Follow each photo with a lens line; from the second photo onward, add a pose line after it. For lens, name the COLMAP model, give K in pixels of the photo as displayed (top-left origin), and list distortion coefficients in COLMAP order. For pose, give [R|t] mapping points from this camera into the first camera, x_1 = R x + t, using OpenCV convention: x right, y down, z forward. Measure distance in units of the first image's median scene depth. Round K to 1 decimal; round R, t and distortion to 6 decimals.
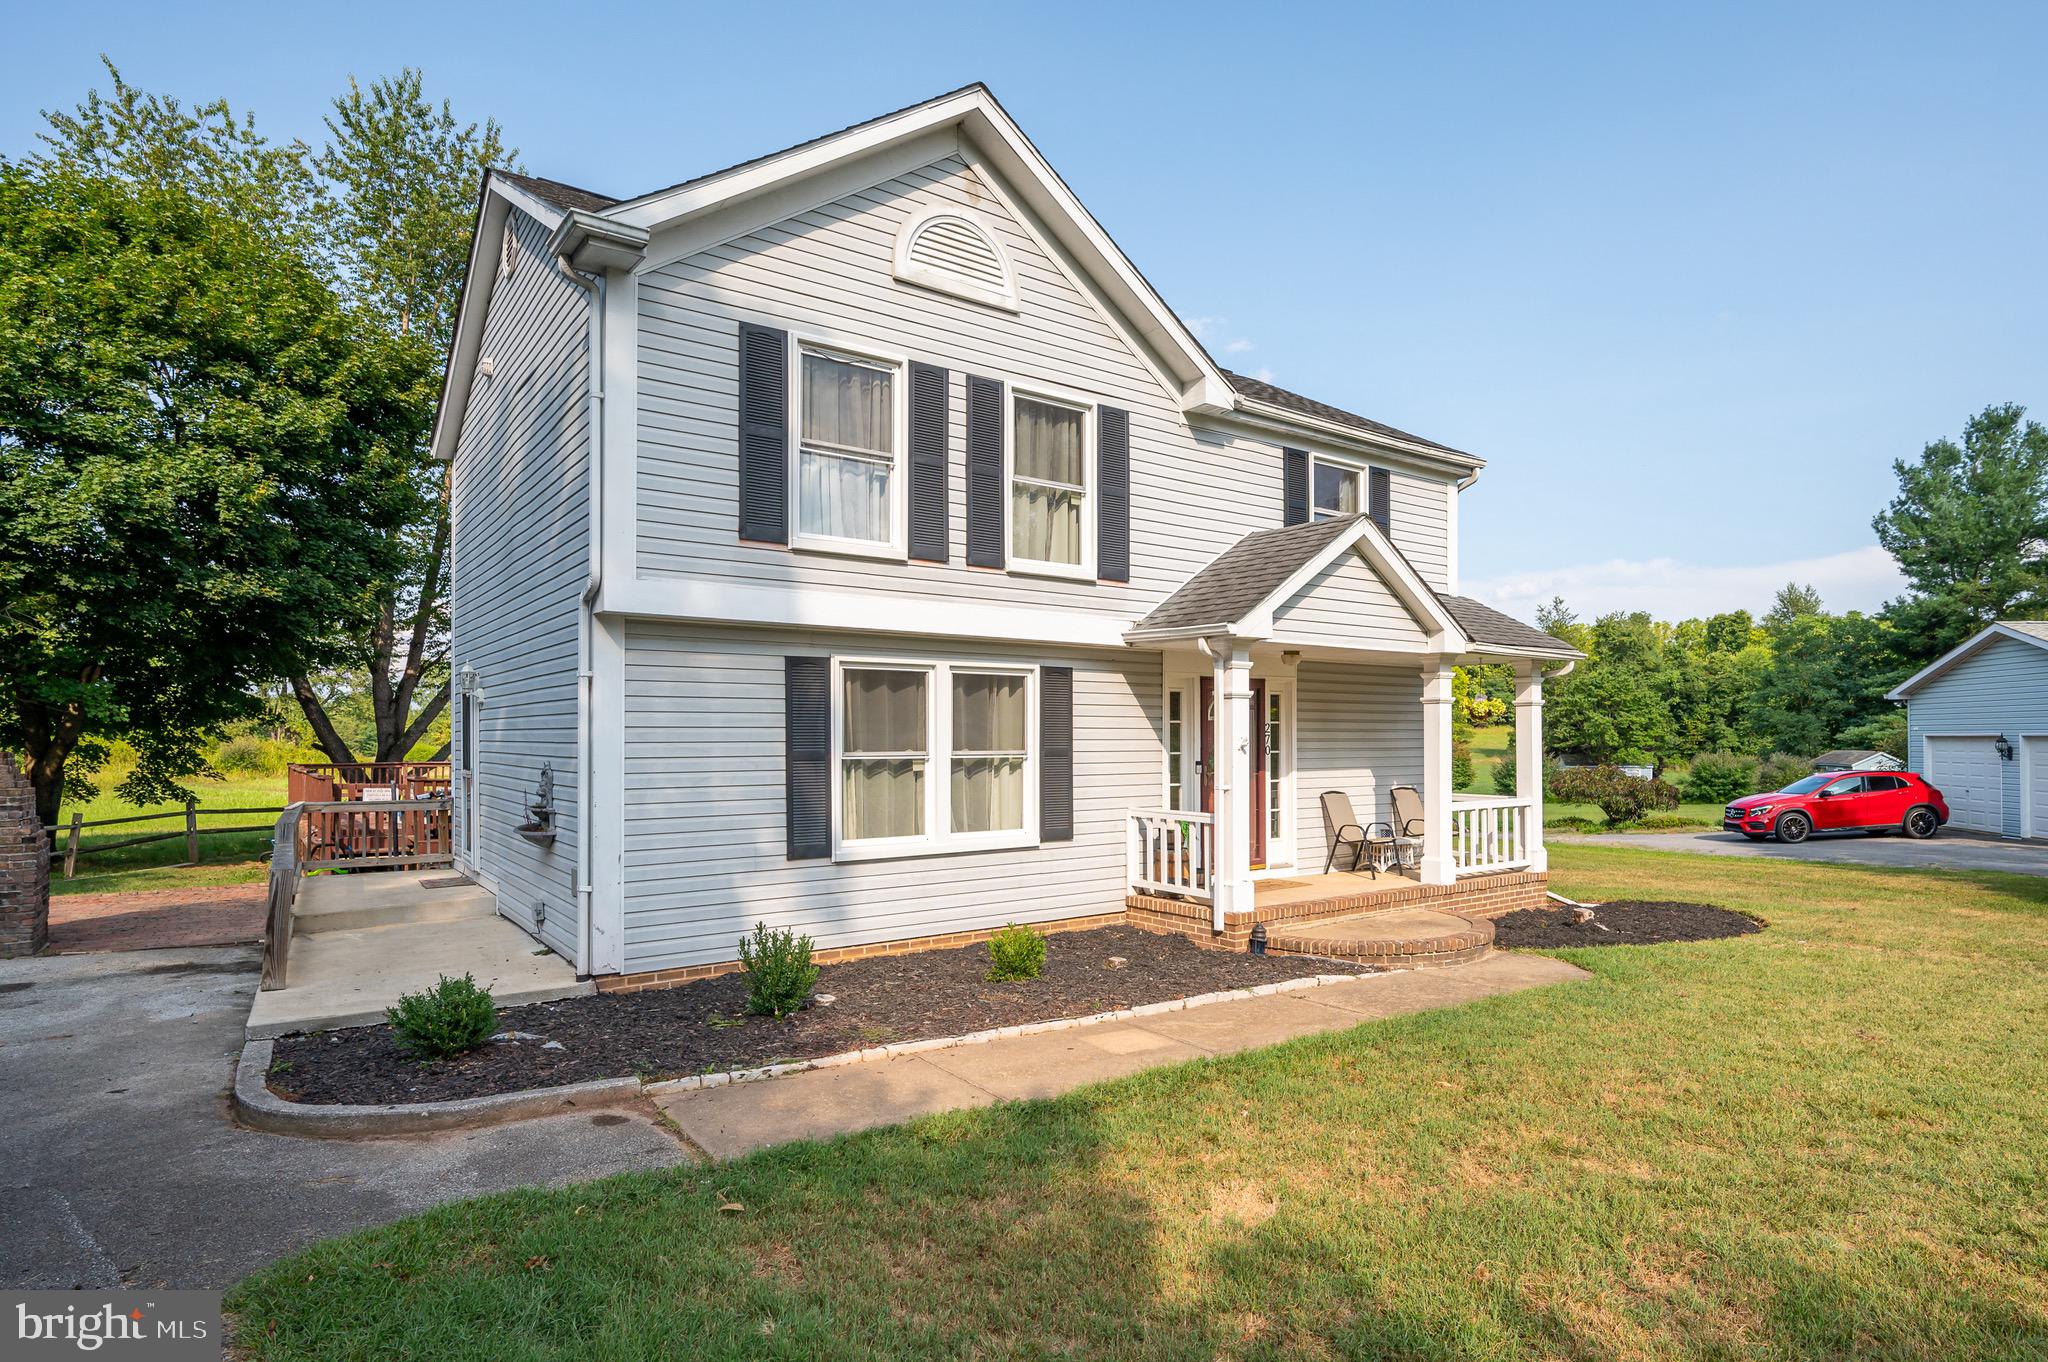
lens RADIAL K [[1113.6, 0, 1110.2], [0, 1113.6, 735.6], [0, 0, 1]] dist [-0.007942, -0.001821]
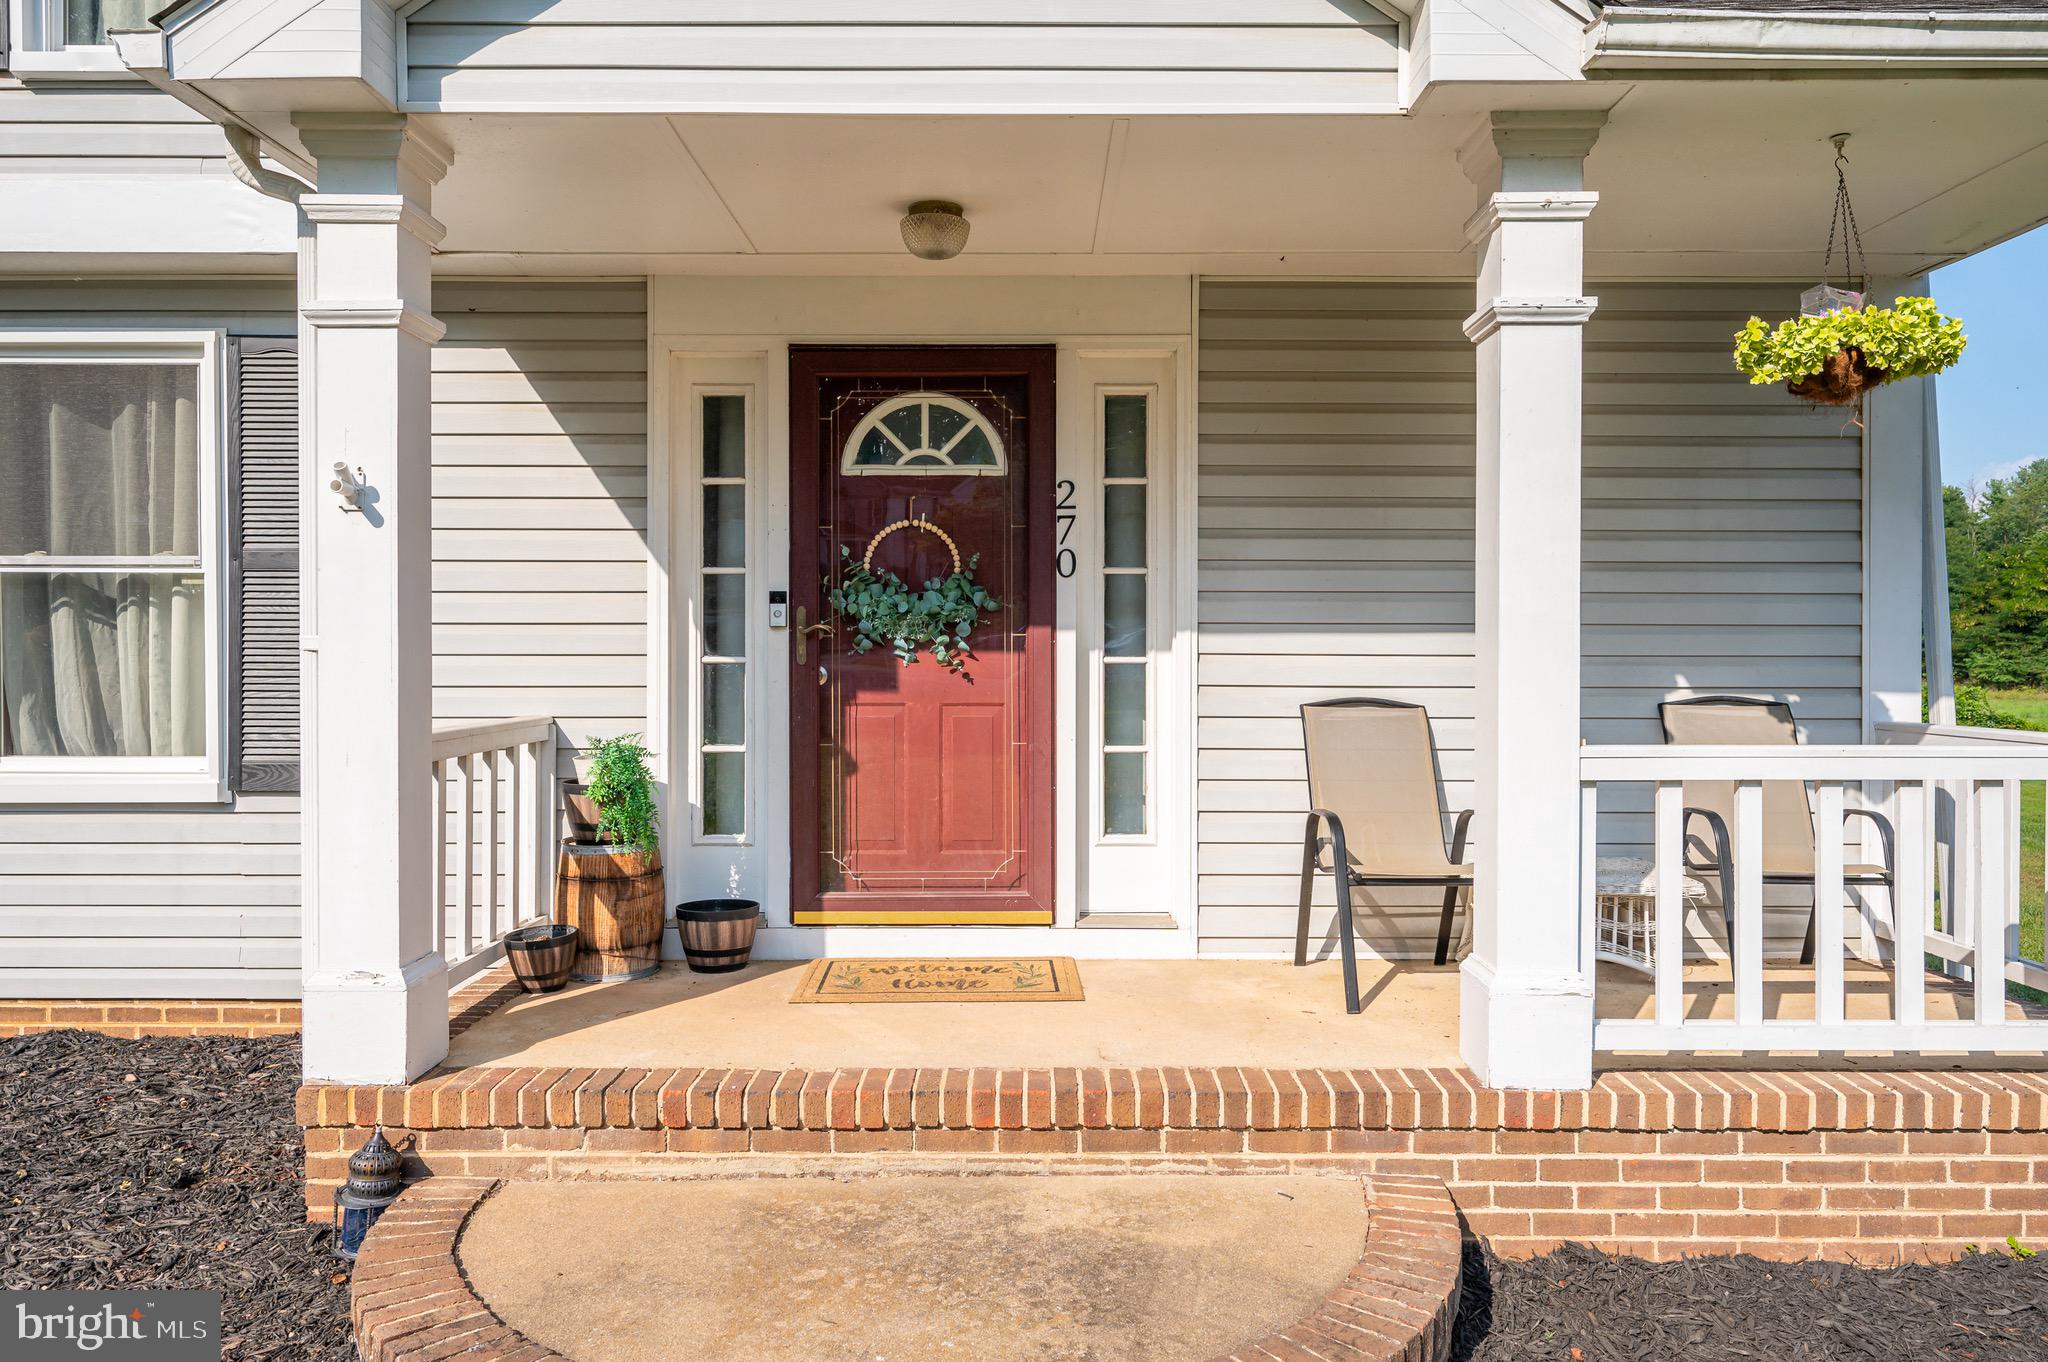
lens RADIAL K [[1389.8, 0, 1029.8], [0, 1389.8, 675.9], [0, 0, 1]] dist [-0.001985, 0.001568]
pose [[0.788946, 0.011358, -0.614357, 0.449755], [-0.002109, 0.999873, 0.015776, 0.046654], [0.614458, -0.011151, 0.788870, 0.789316]]
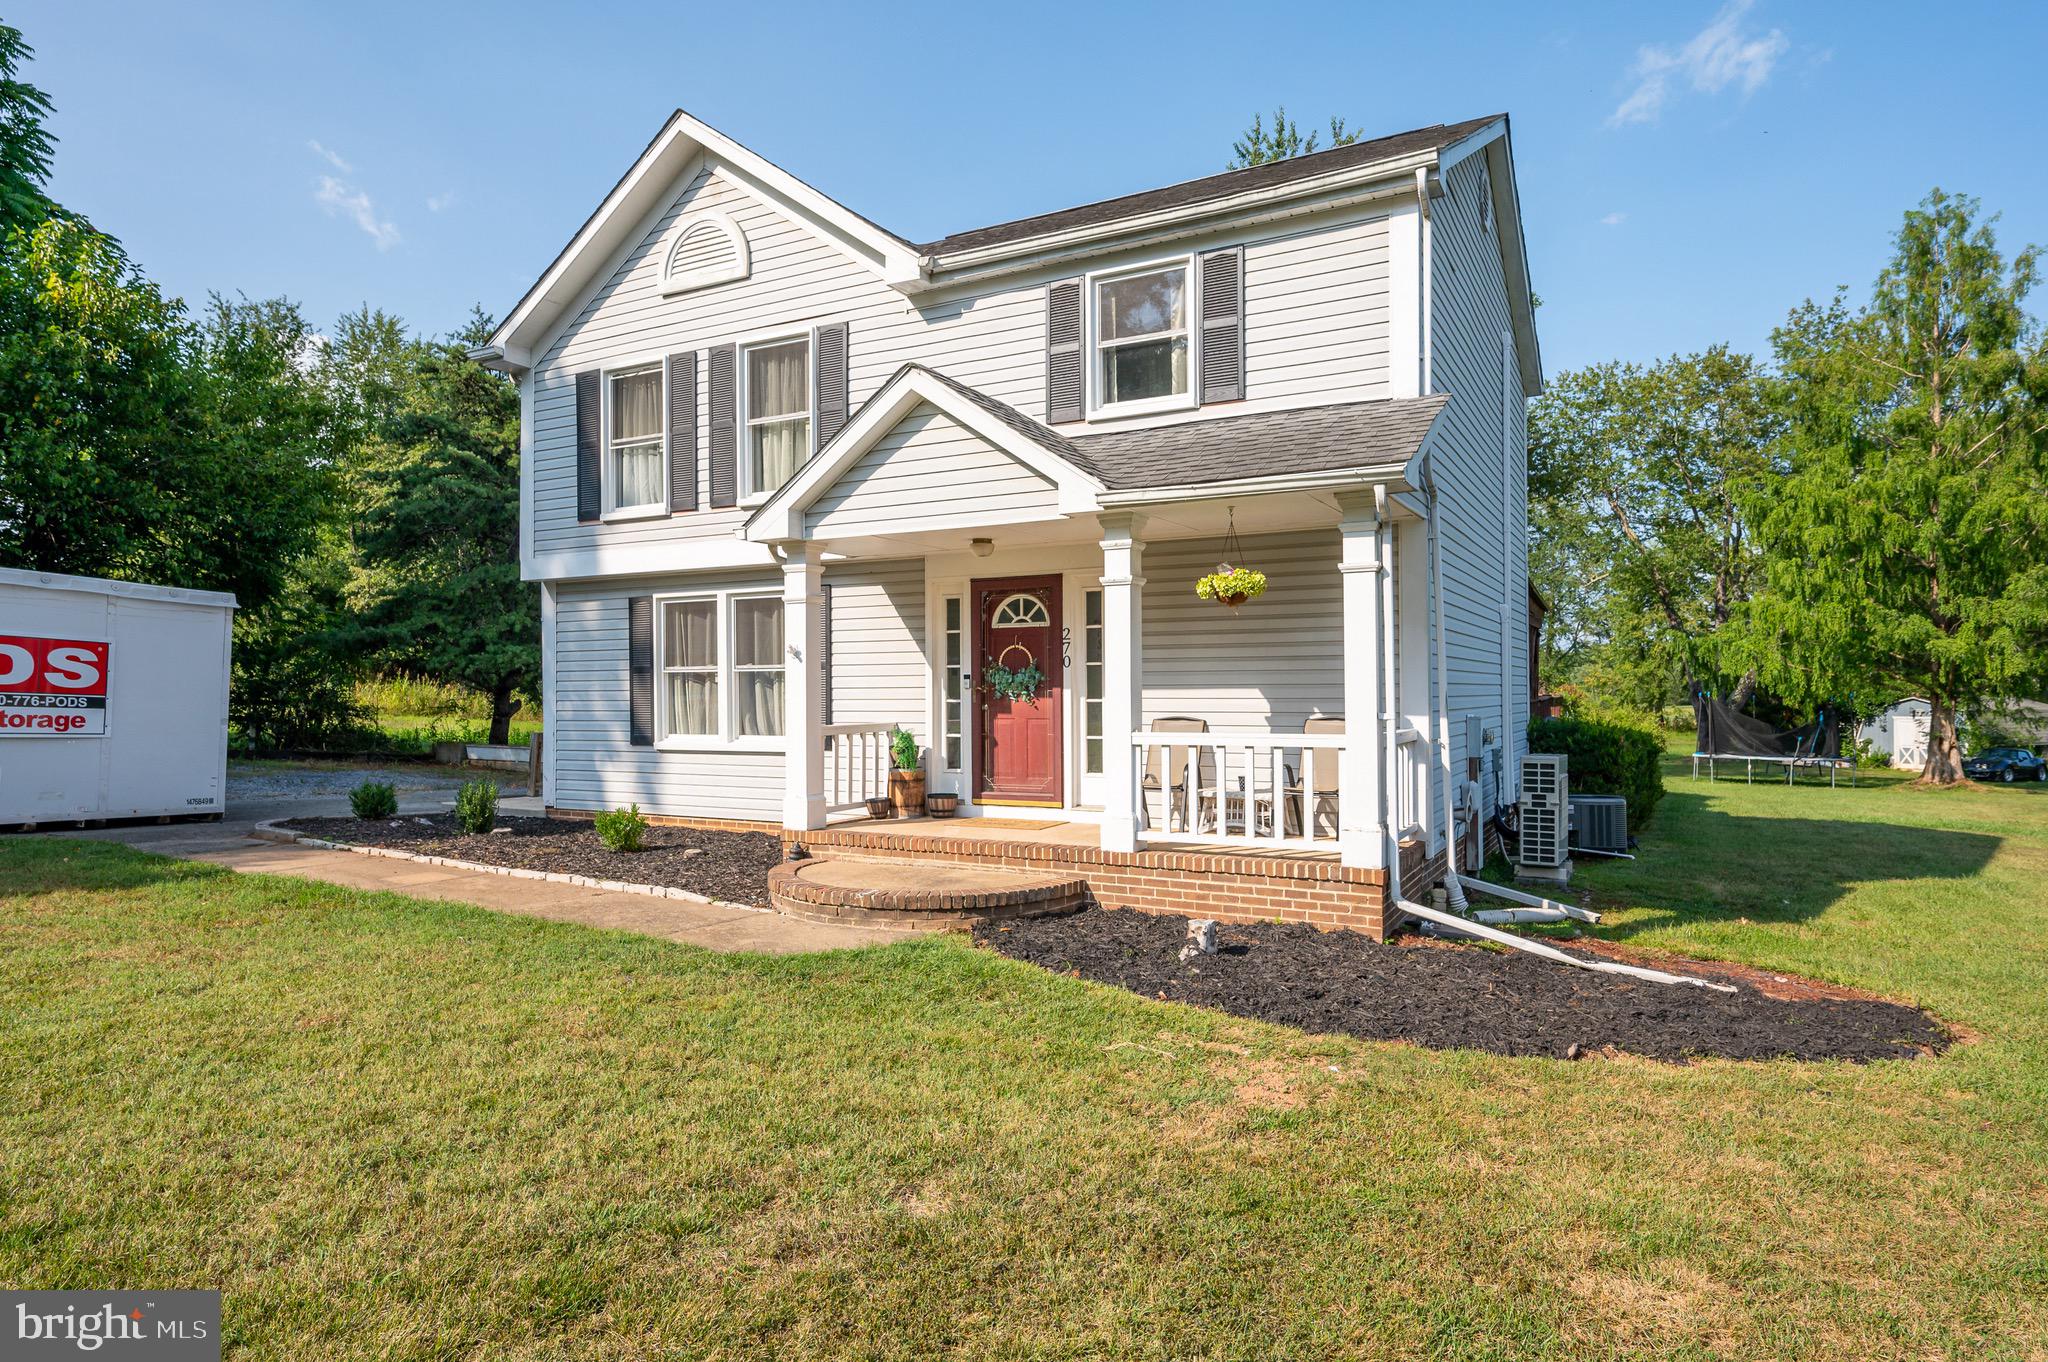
lens RADIAL K [[1146.8, 0, 1034.4], [0, 1146.8, 684.5], [0, 0, 1]] dist [-0.005491, -0.000390]
pose [[0.405512, -0.005931, -0.914071, 1.043181], [0.005500, 0.999977, -0.004048, 0.038631], [0.914073, -0.003385, 0.405535, 0.754504]]
